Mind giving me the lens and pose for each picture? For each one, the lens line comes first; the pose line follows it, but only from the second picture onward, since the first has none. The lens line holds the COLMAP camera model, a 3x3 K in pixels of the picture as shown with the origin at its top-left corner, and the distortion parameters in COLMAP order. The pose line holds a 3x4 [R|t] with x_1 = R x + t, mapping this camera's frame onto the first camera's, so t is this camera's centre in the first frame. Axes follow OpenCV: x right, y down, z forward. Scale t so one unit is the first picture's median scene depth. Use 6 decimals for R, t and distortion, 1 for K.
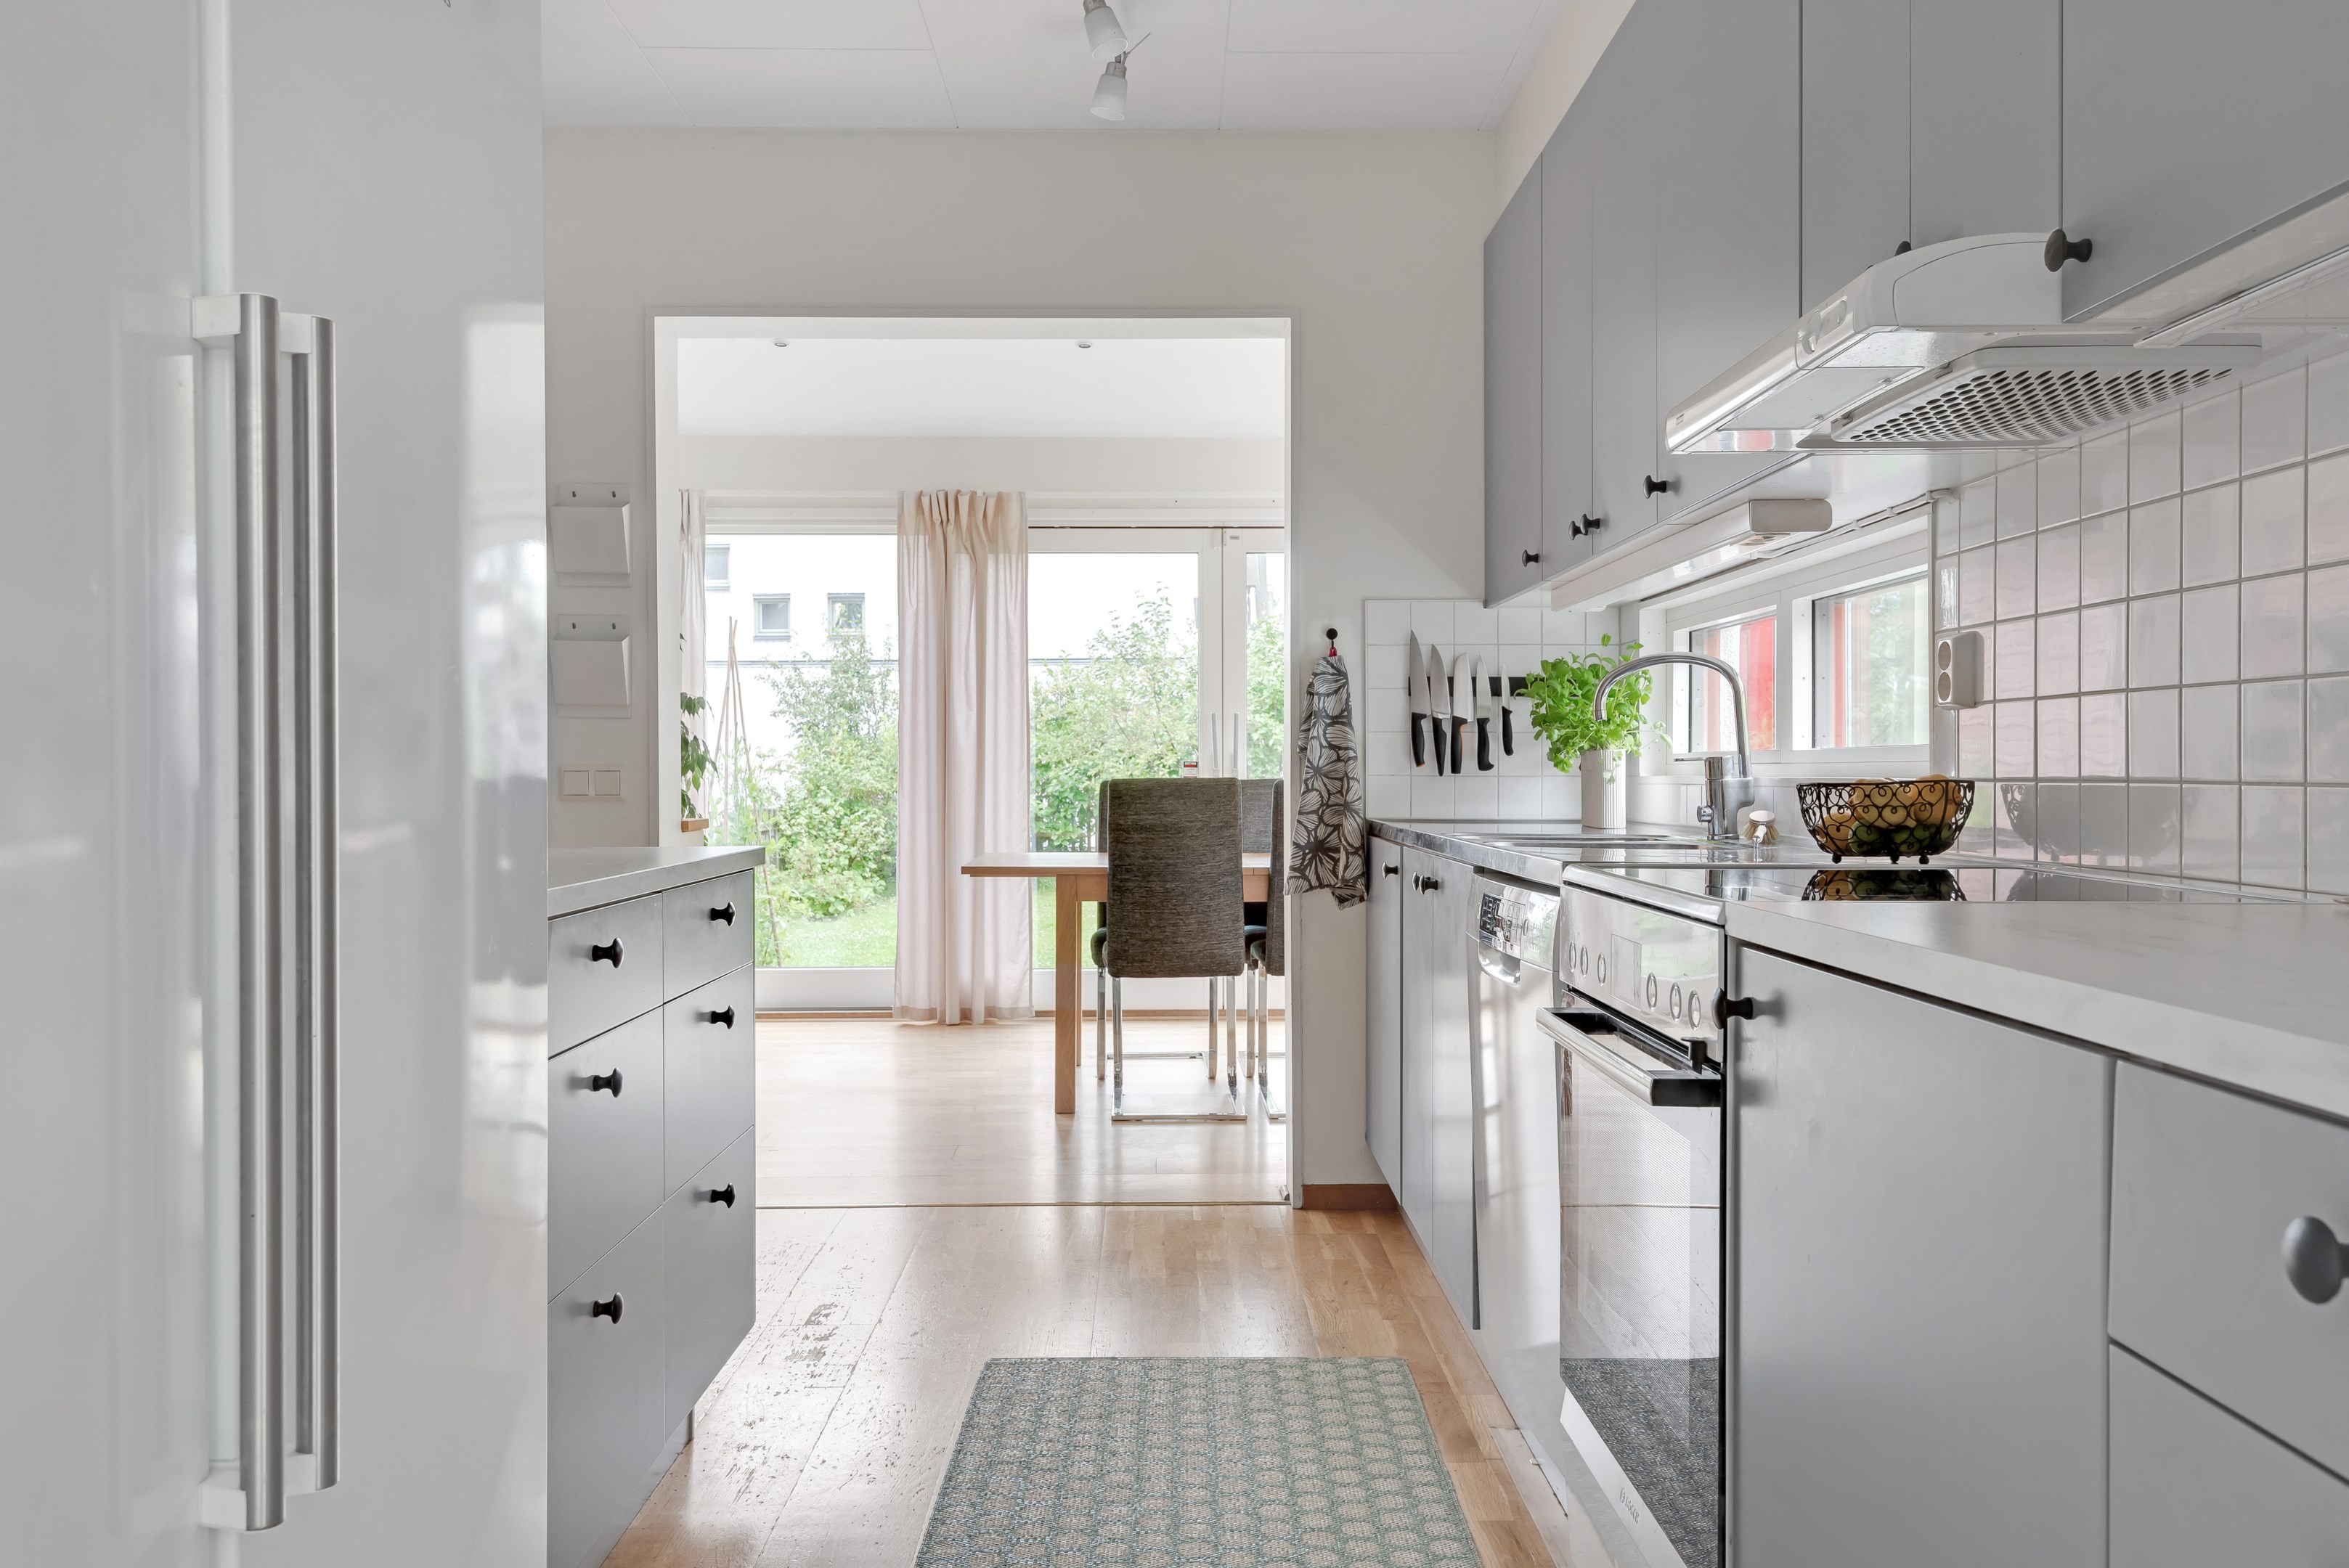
lens RADIAL K [[1790.5, 0, 1150.8], [0, 1790.5, 763.9], [0, 0, 1]] dist [-0.001439, -0.003796]
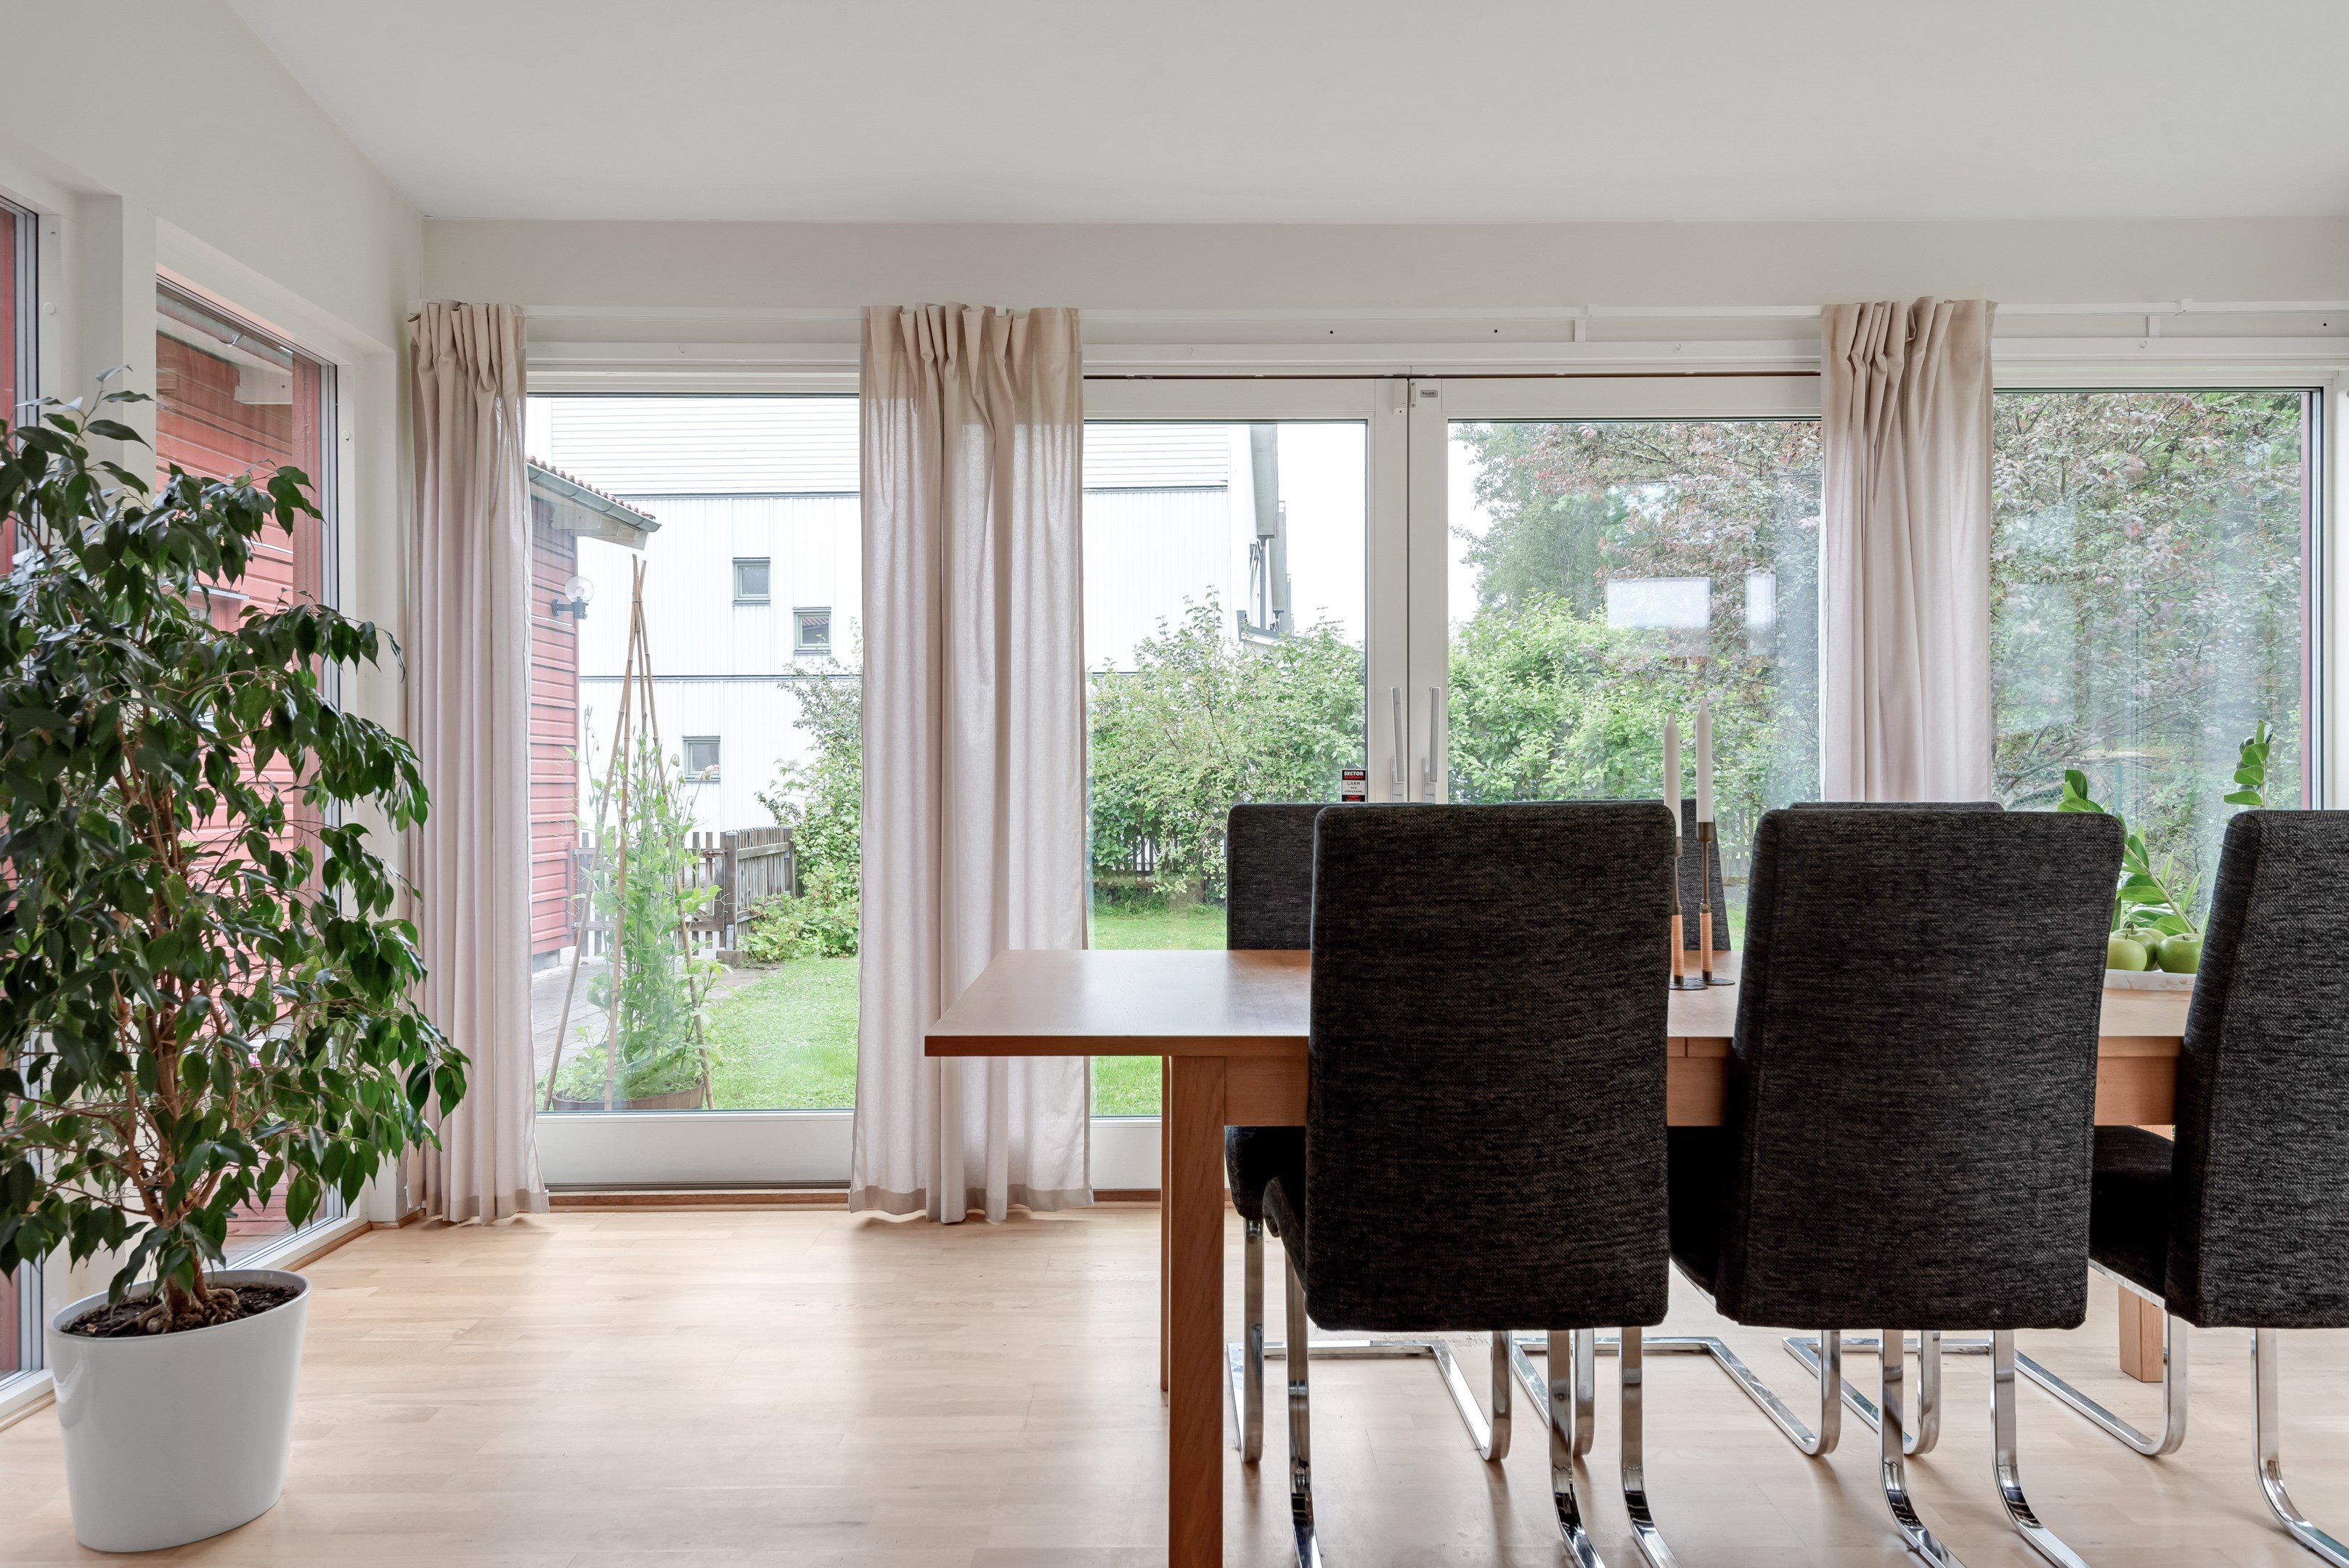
lens RADIAL K [[1790.5, 0, 1186.9], [0, 1790.5, 773.8], [0, 0, 1]] dist [-0.001439, -0.003796]
pose [[0.999995, 0.000517, -0.002990, -0.066658], [-0.000526, 0.999995, -0.002993, 0.003370], [0.002989, 0.002995, 0.999991, 0.846748]]
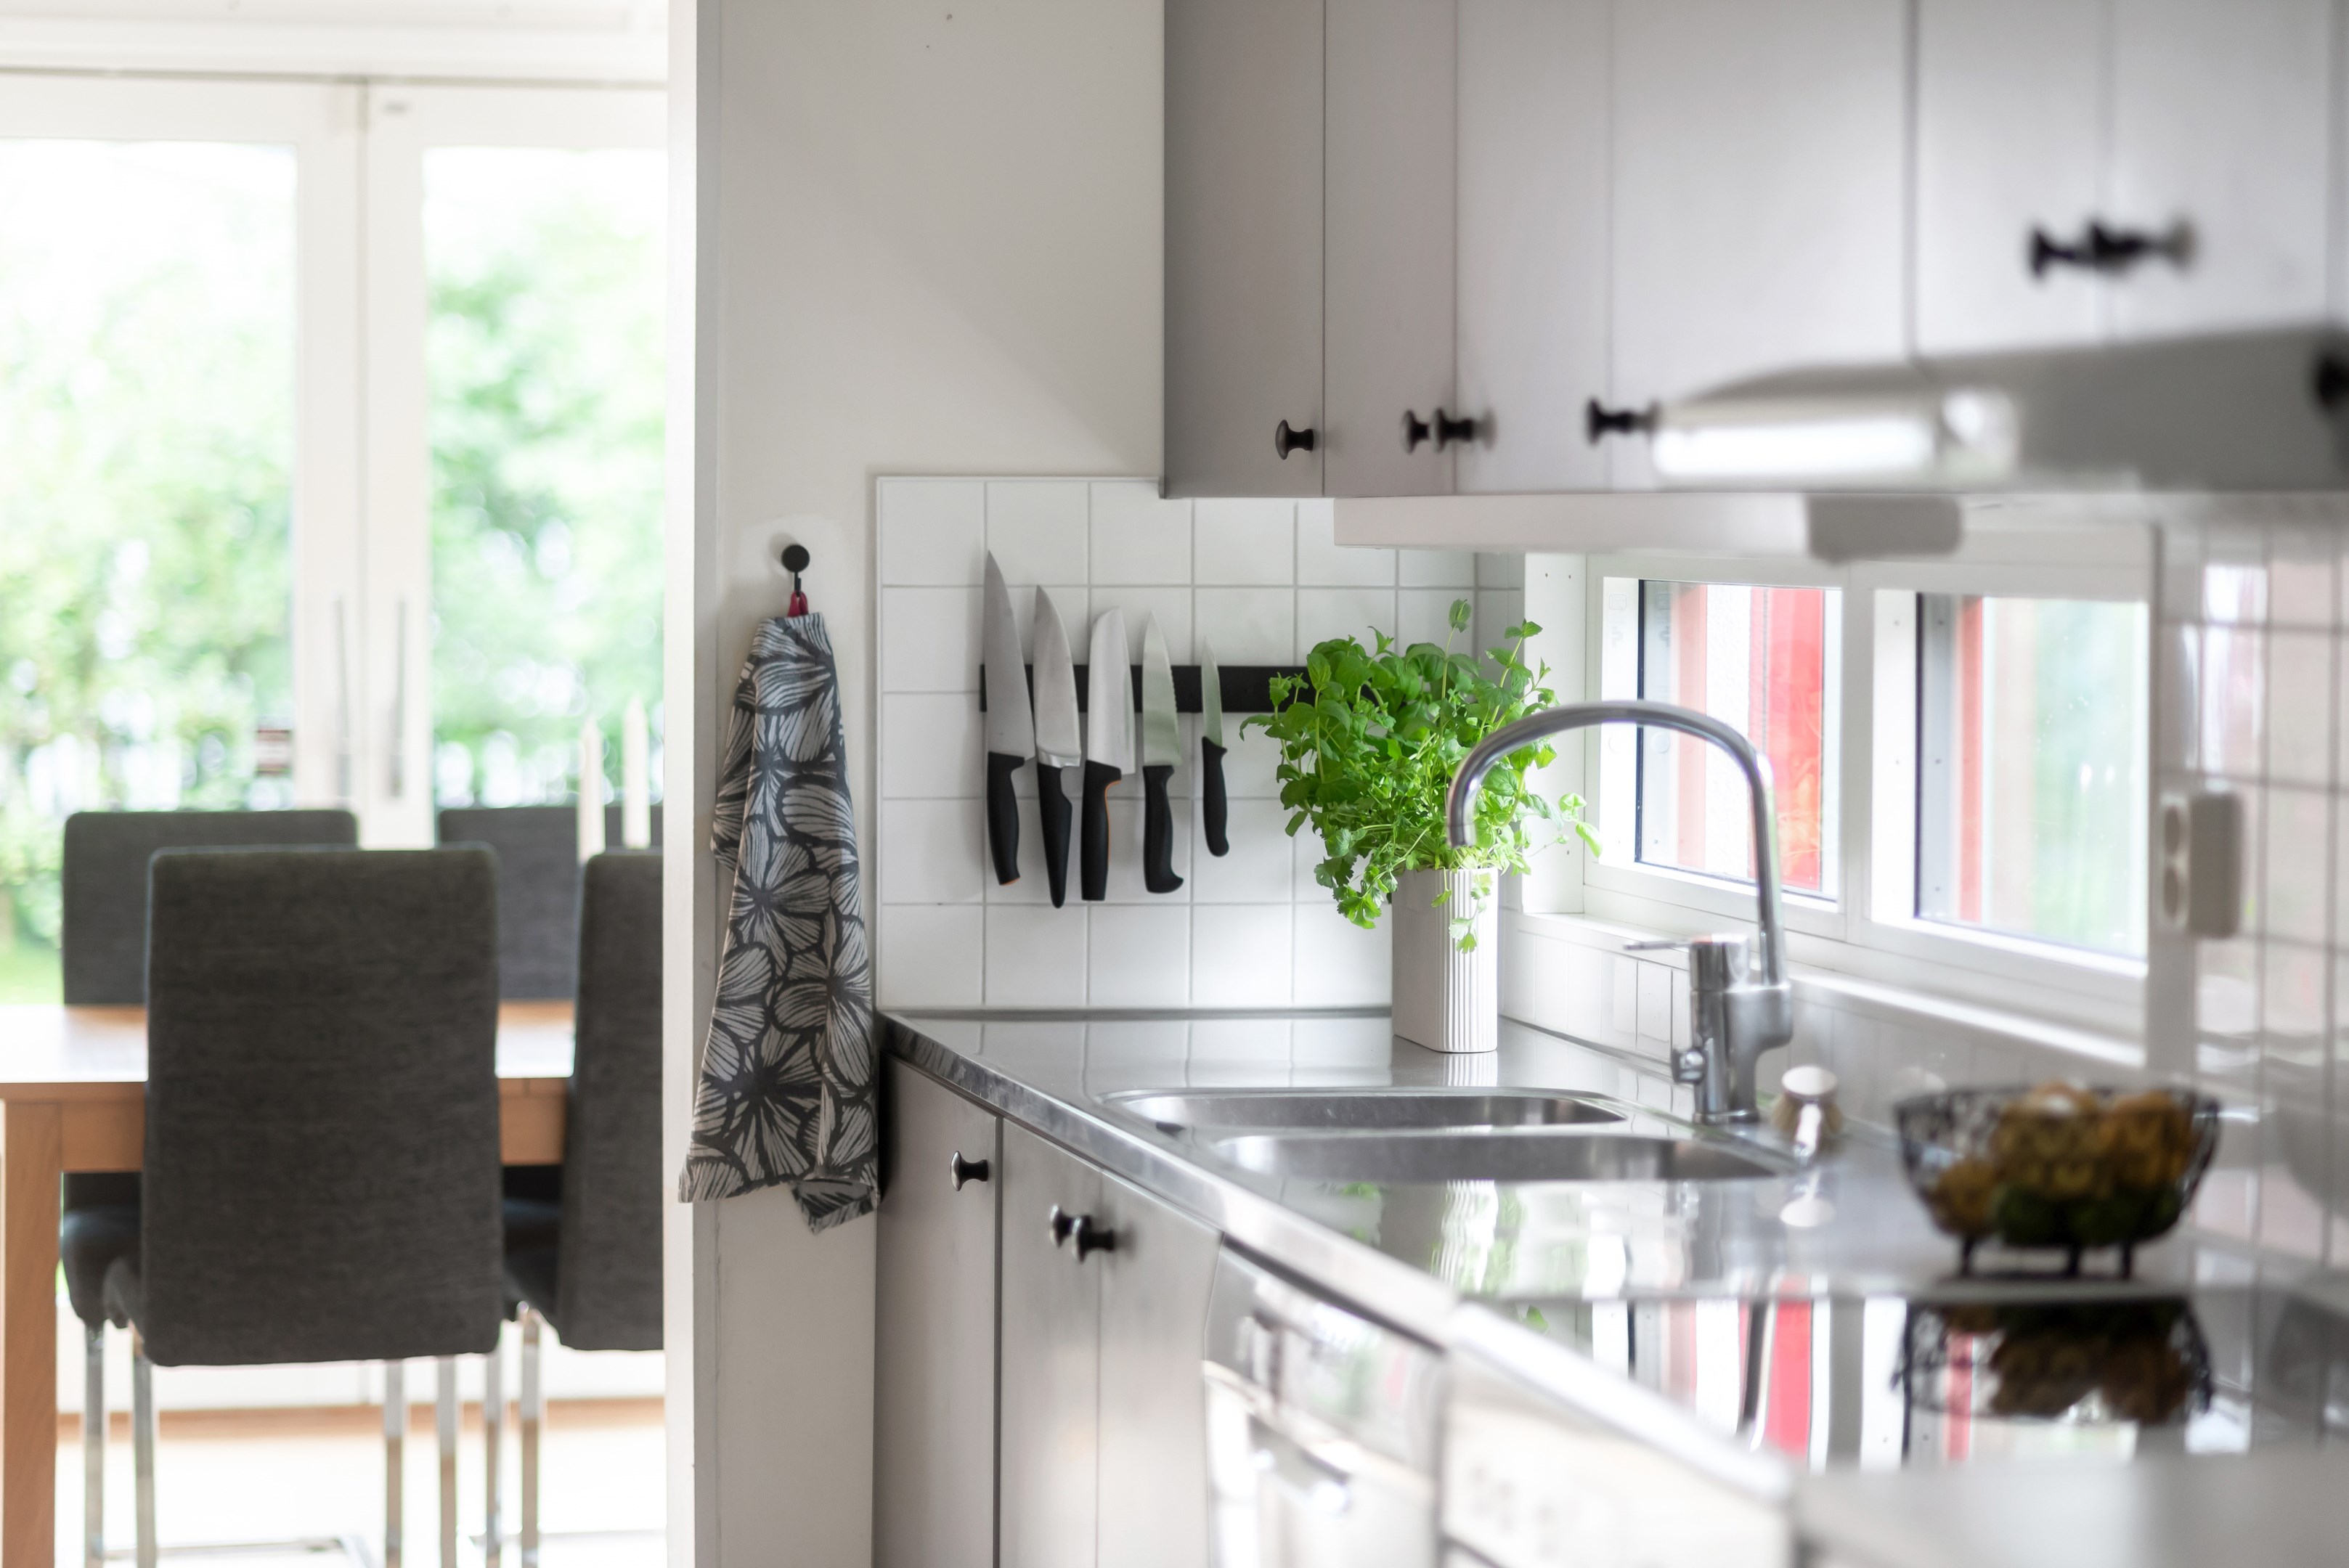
lens RADIAL K [[5399.1, 0, 1179.6], [0, 5399.1, 795.1], [0, 0, 1]] dist [-0.068351, 0.000000]
pose [[0.974878, -0.002991, 0.222721, -0.087830], [-0.006518, 0.999099, 0.041947, -0.071492], [-0.222645, -0.042345, 0.973979, -0.218193]]
